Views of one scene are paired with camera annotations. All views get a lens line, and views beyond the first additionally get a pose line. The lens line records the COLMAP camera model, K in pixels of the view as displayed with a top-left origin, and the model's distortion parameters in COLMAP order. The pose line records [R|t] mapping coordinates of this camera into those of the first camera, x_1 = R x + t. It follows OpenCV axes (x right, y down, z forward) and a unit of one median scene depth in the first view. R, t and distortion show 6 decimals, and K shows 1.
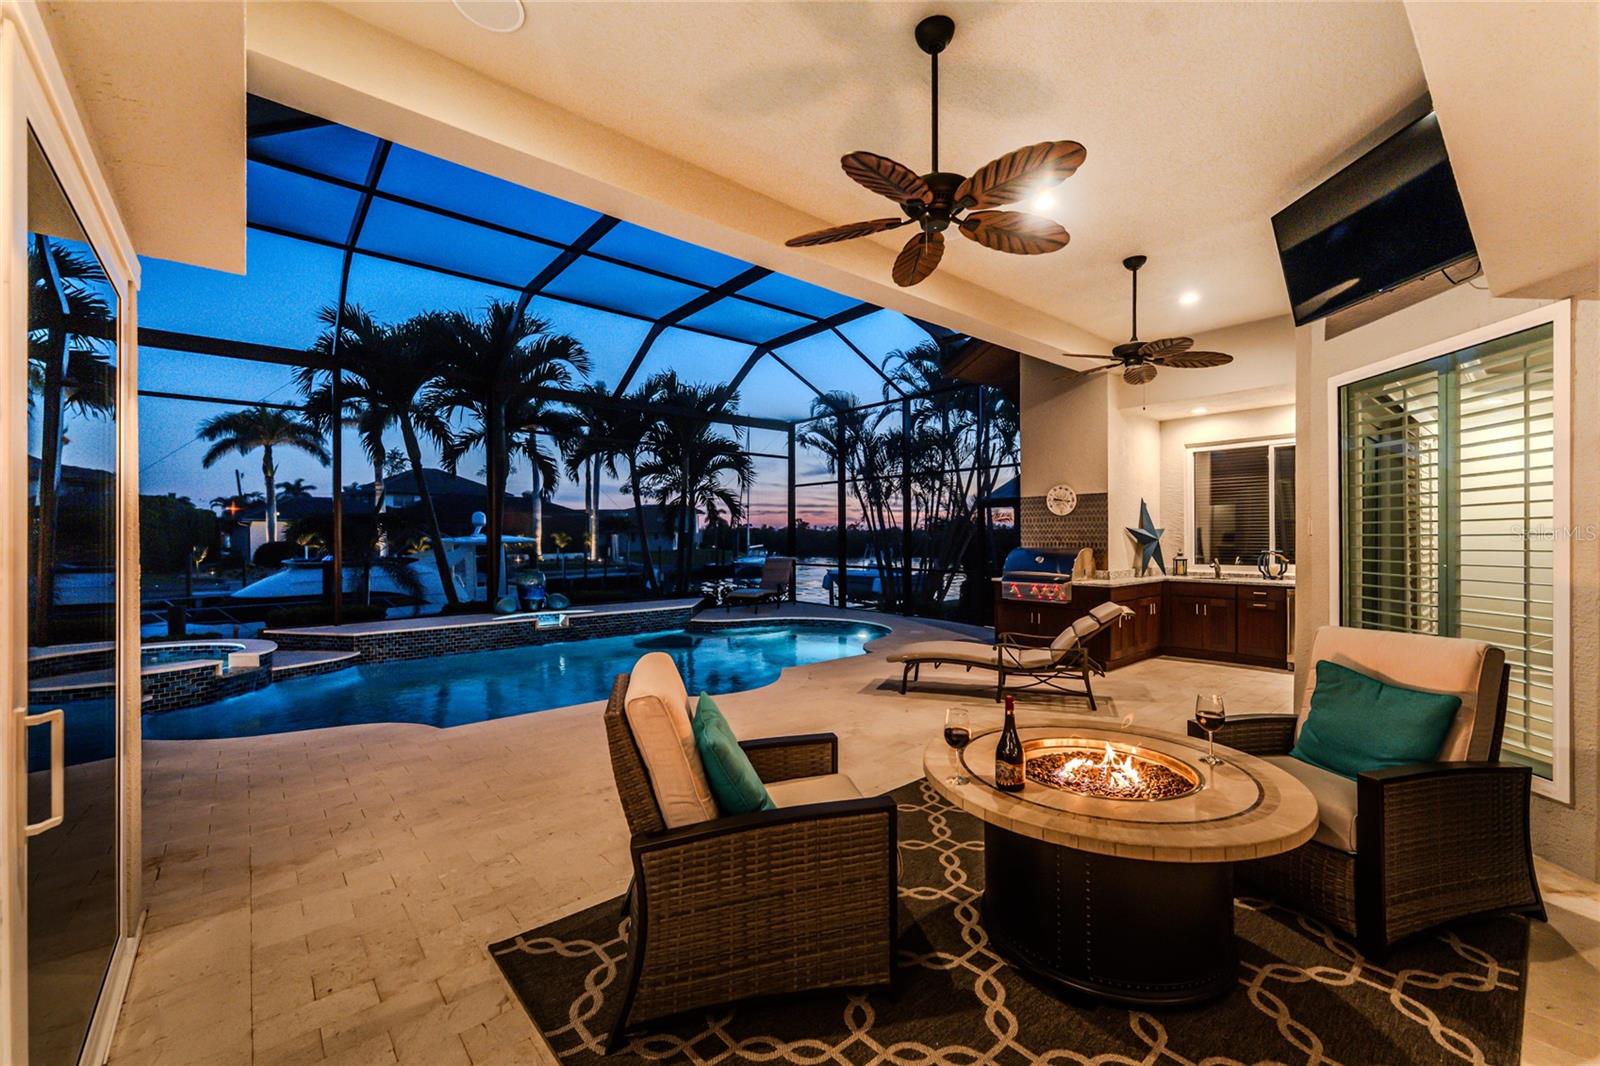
lens RADIAL K [[648.7, 0, 760.4], [0, 648.7, 541.2], [0, 0, 1]] dist [-0.019849, 0.000129]
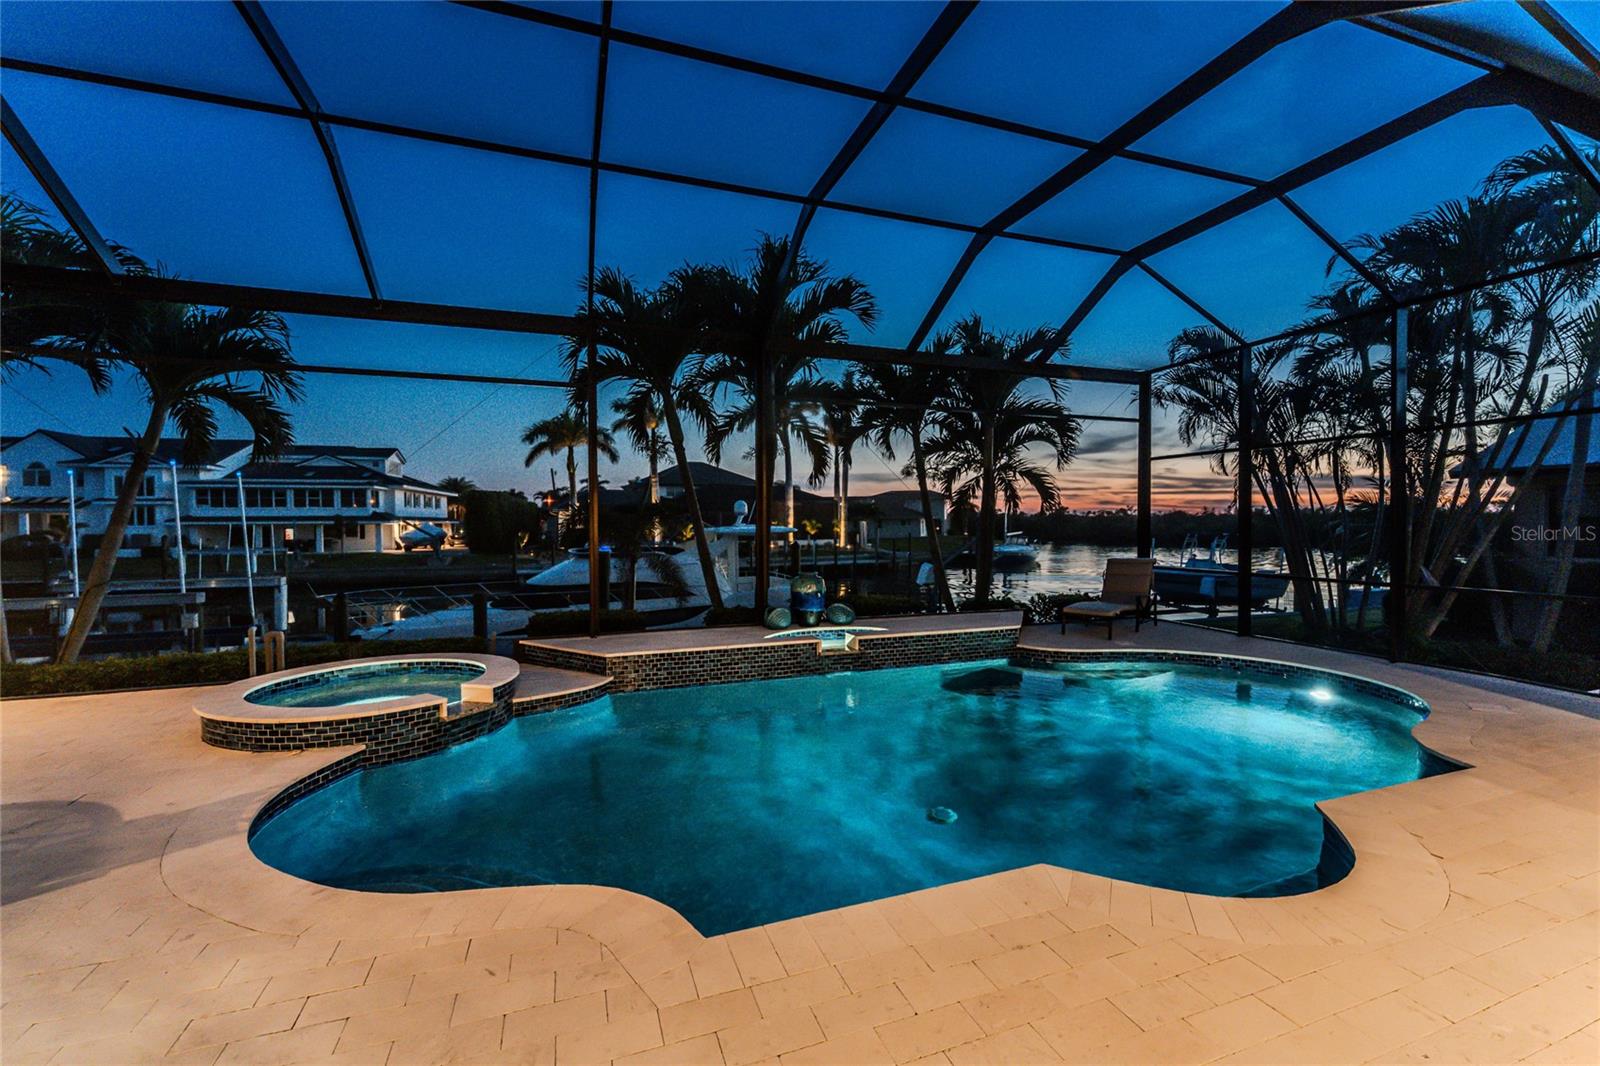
lens RADIAL K [[648.7, 0, 783.4], [0, 648.7, 535.7], [0, 0, 1]] dist [-0.019849, 0.000129]
pose [[0.942725, 0.004077, -0.333546, -0.108432], [0.000186, 0.999919, 0.012748, -0.011307], [0.333571, -0.012080, 0.942648, 0.221201]]
